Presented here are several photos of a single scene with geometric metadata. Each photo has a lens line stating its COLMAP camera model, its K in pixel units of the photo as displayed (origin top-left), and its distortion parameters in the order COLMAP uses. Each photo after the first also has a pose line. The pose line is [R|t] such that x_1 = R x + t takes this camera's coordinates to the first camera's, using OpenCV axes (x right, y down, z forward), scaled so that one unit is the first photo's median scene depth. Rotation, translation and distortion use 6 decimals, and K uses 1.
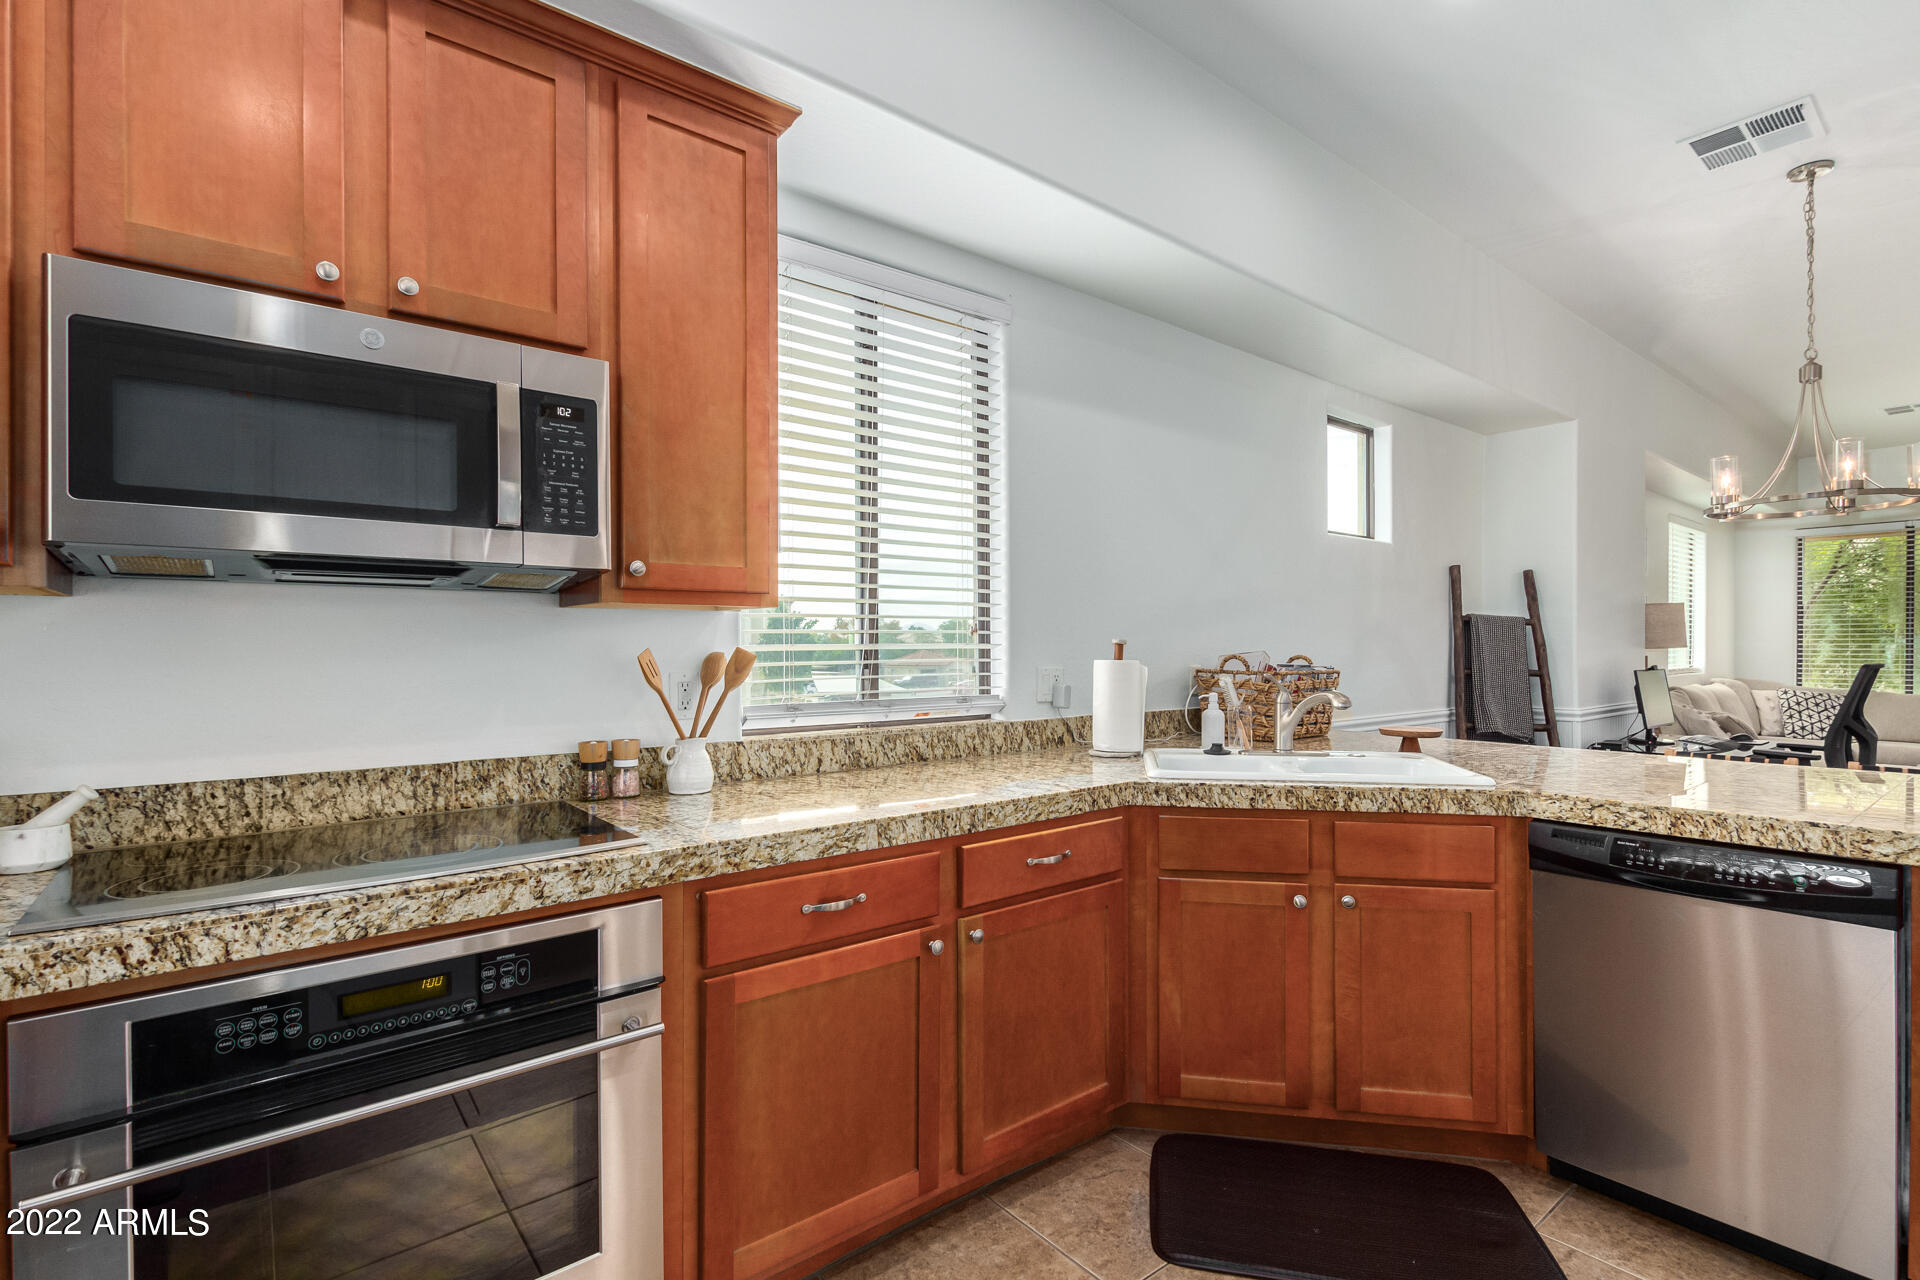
lens RADIAL K [[886.9, 0, 980.9], [0, 886.9, 645.2], [0, 0, 1]] dist [0.002763, -0.001763]
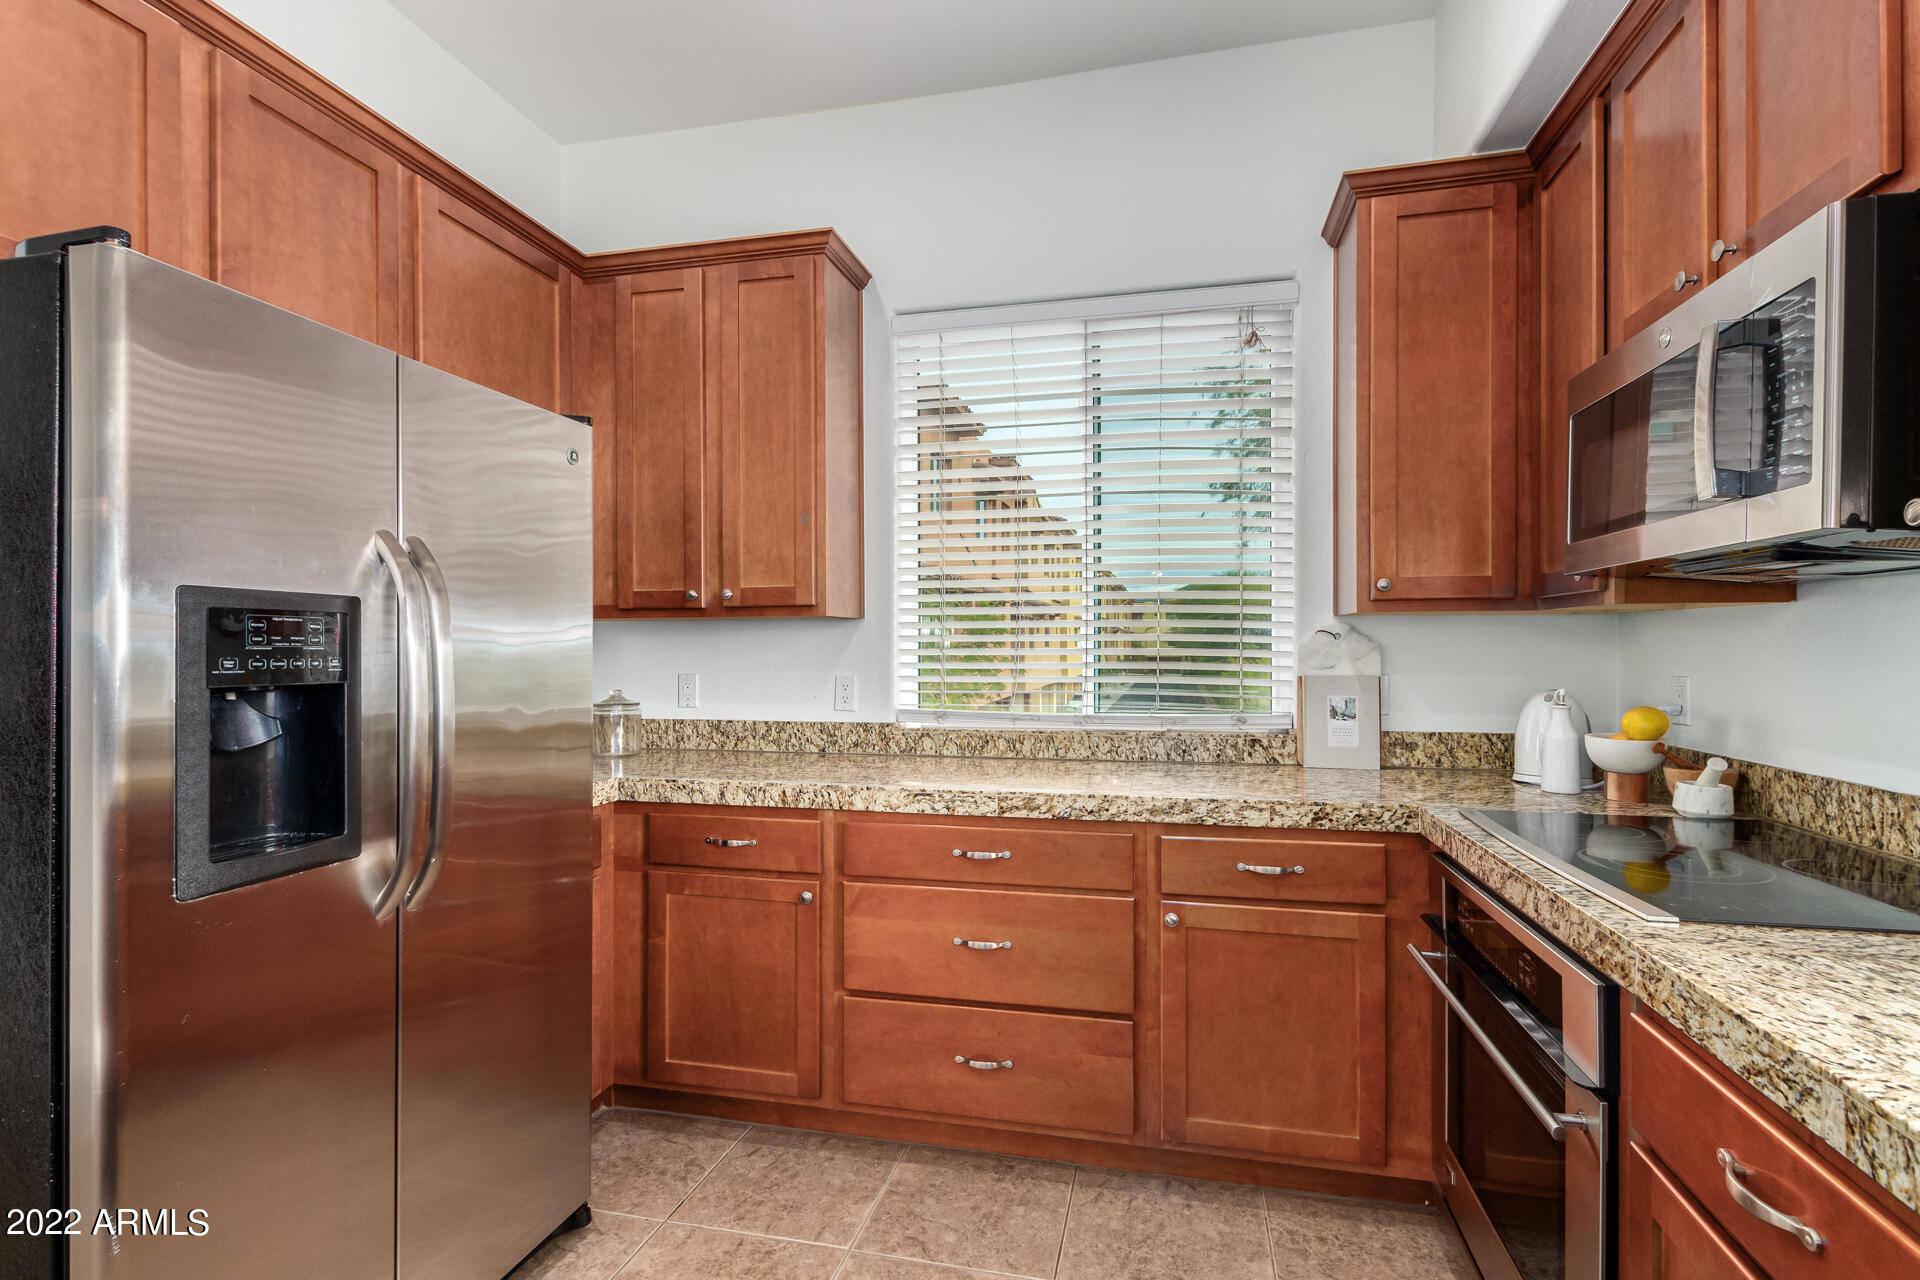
lens RADIAL K [[886.9, 0, 956.2], [0, 886.9, 646.8], [0, 0, 1]] dist [0.002763, -0.001763]
pose [[-0.787534, 0.003250, -0.616263, 0.375692], [0.002430, 0.999995, 0.002168, 0.000206], [0.616266, 0.000210, -0.787538, 0.889289]]
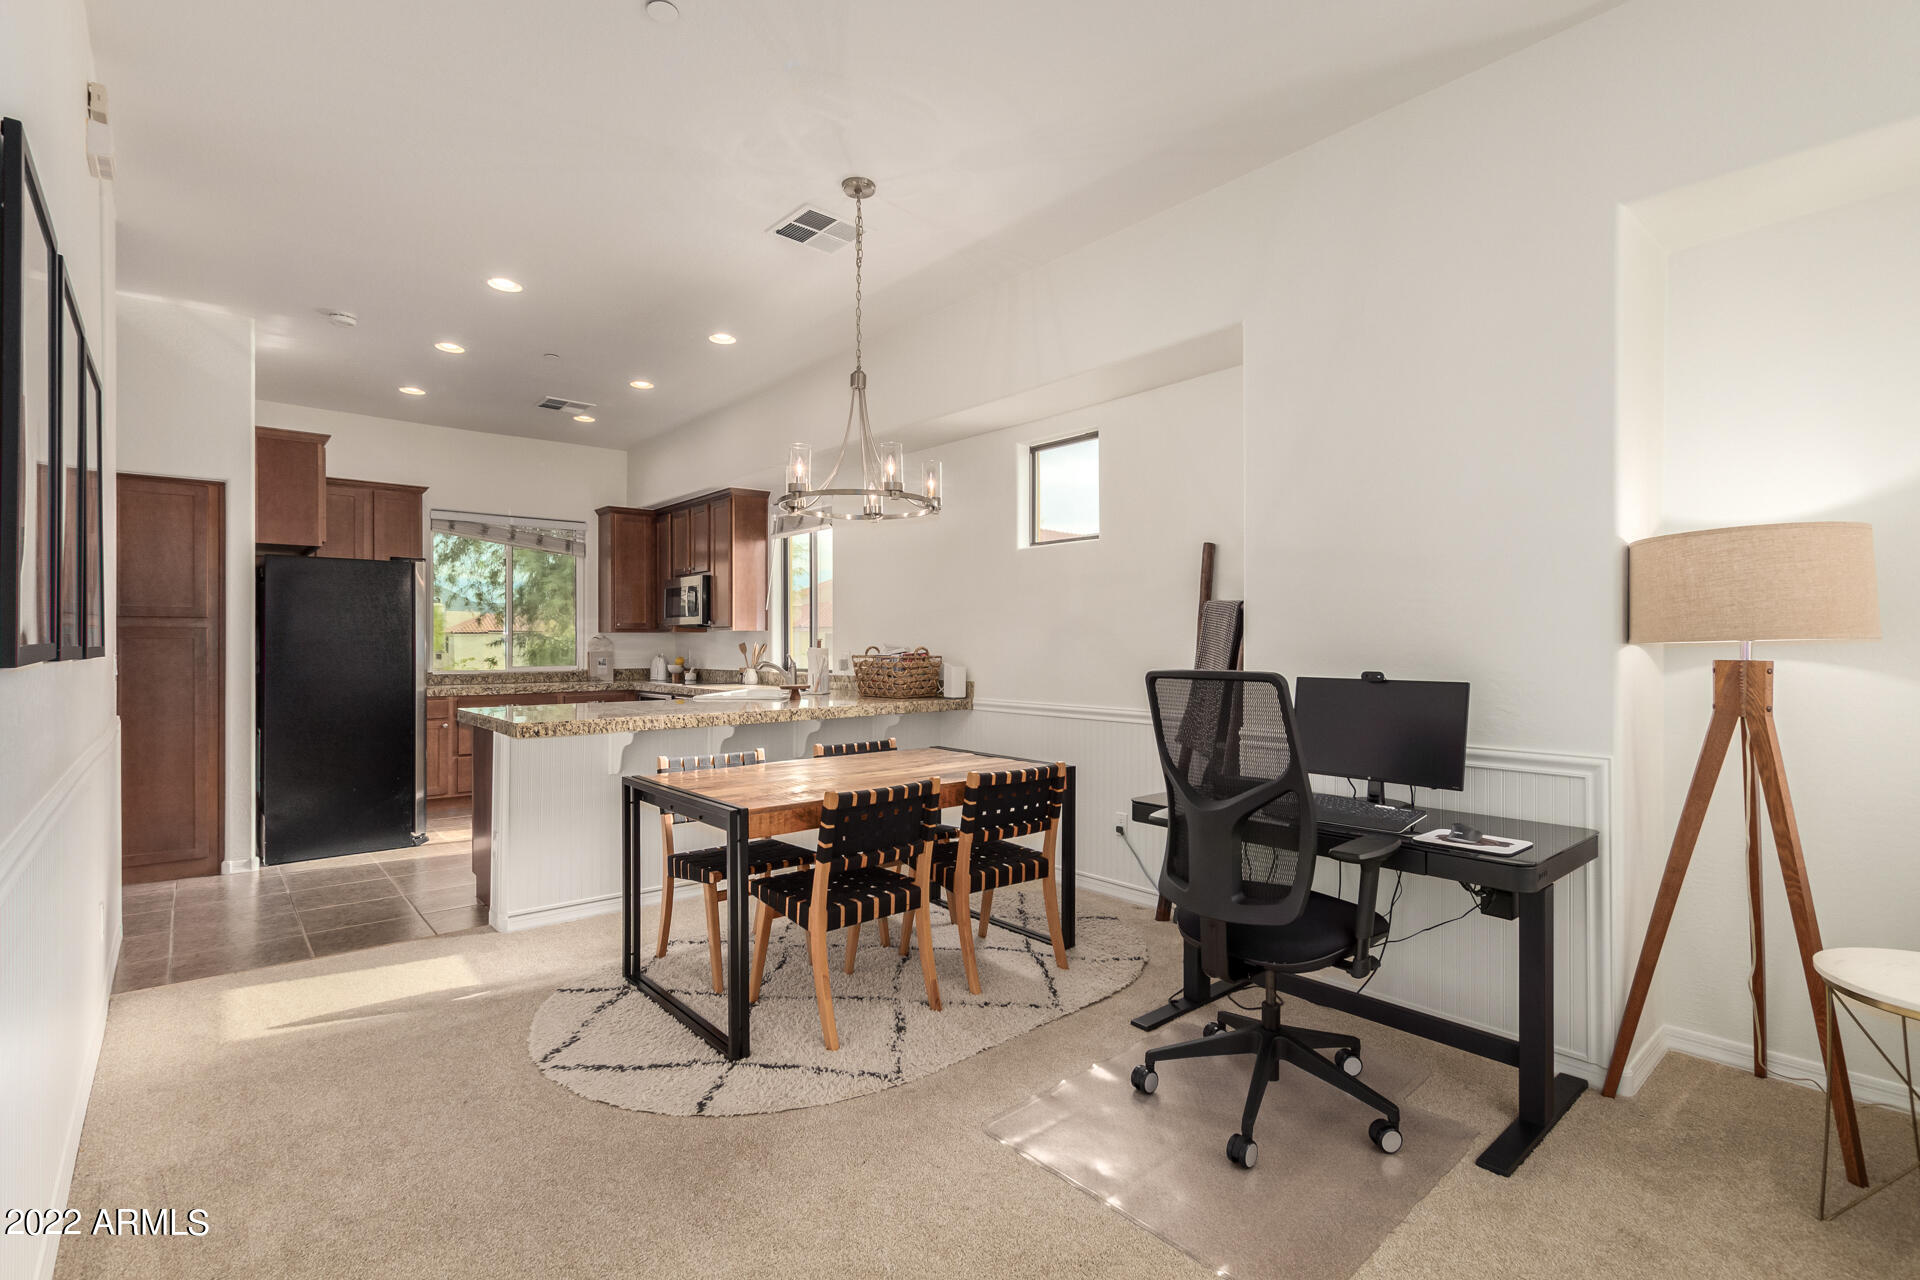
lens RADIAL K [[886.9, 0, 975.7], [0, 886.9, 646.7], [0, 0, 1]] dist [0.002763, -0.001763]
pose [[0.043653, 0.004391, -0.999037, 3.084567], [0.001108, 0.999990, 0.004443, 0.007825], [0.999046, -0.001301, 0.043648, 1.701038]]
